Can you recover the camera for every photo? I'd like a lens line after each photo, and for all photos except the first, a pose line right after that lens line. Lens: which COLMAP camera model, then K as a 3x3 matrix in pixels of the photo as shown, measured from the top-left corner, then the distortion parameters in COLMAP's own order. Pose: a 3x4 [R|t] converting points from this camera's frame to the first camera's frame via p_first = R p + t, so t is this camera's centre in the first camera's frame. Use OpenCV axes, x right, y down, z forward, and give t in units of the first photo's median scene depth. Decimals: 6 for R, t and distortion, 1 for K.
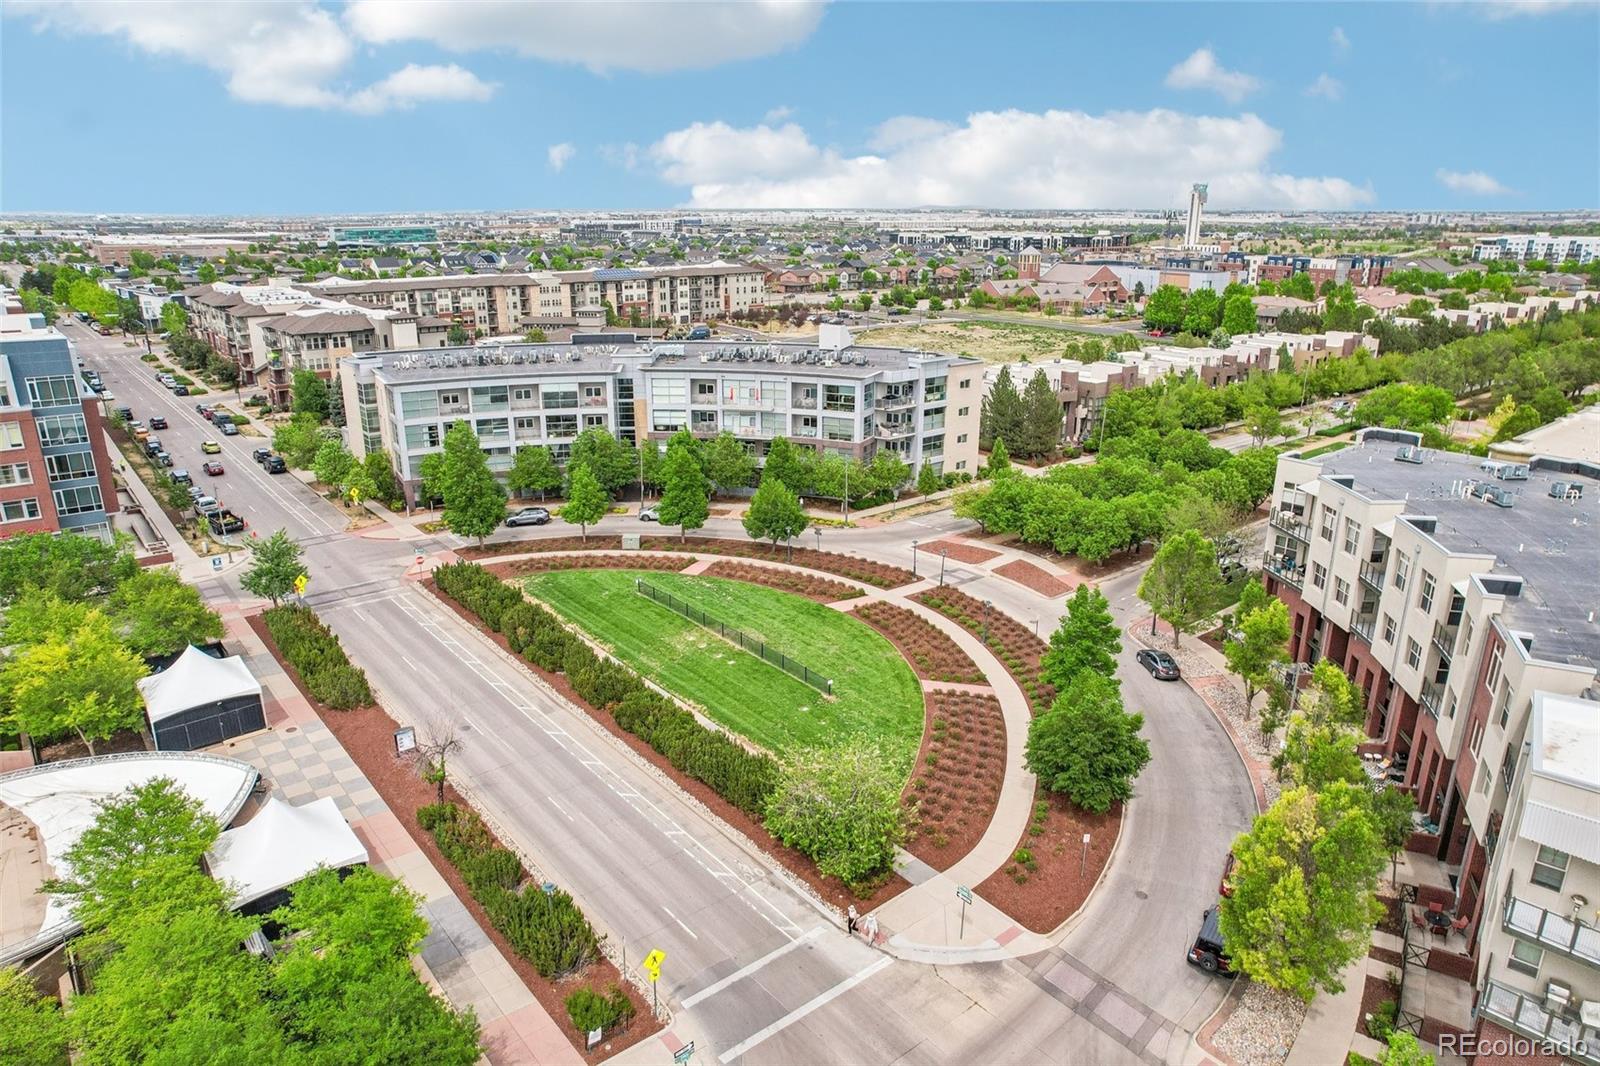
lens RADIAL K [[990.1, 0, 815.9], [0, 990.1, 533.8], [0, 0, 1]] dist [-0.043549, 0.026816]
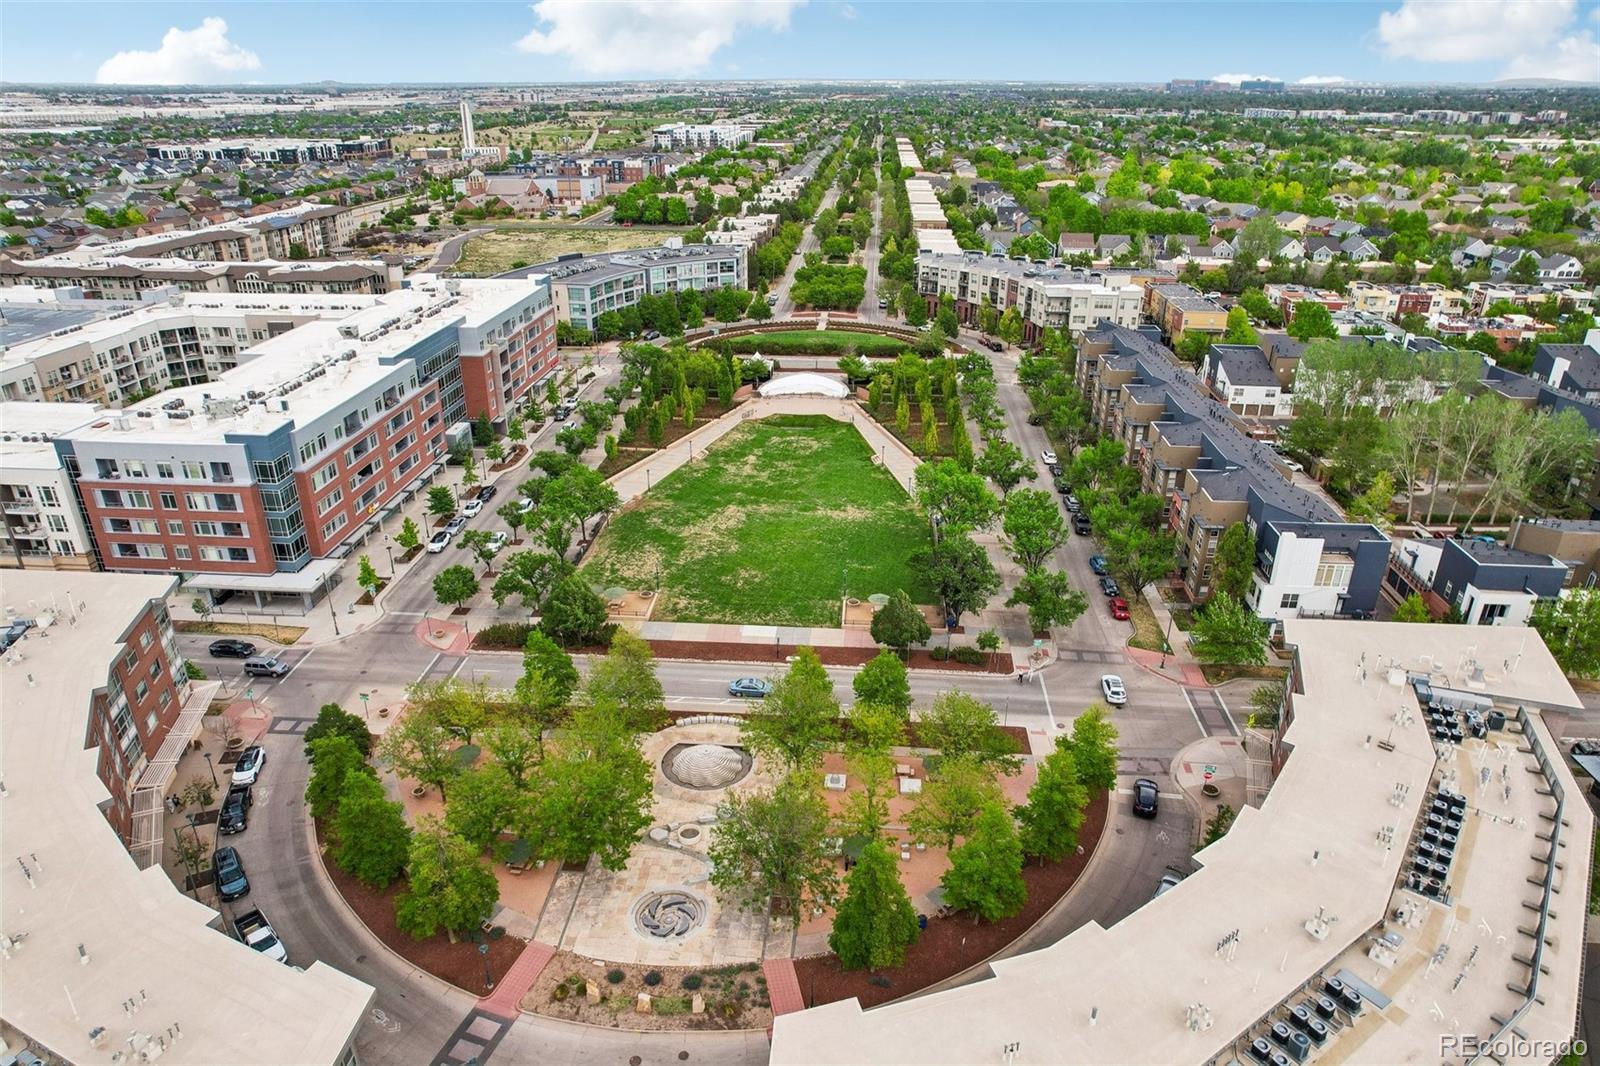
lens RADIAL K [[990.1, 0, 796.9], [0, 990.1, 533.6], [0, 0, 1]] dist [-0.043549, 0.026816]
pose [[0.701619, -0.297974, 0.647257, -0.708557], [0.225038, 0.954536, 0.195496, 0.020851], [-0.676083, 0.008494, 0.736777, -0.377133]]
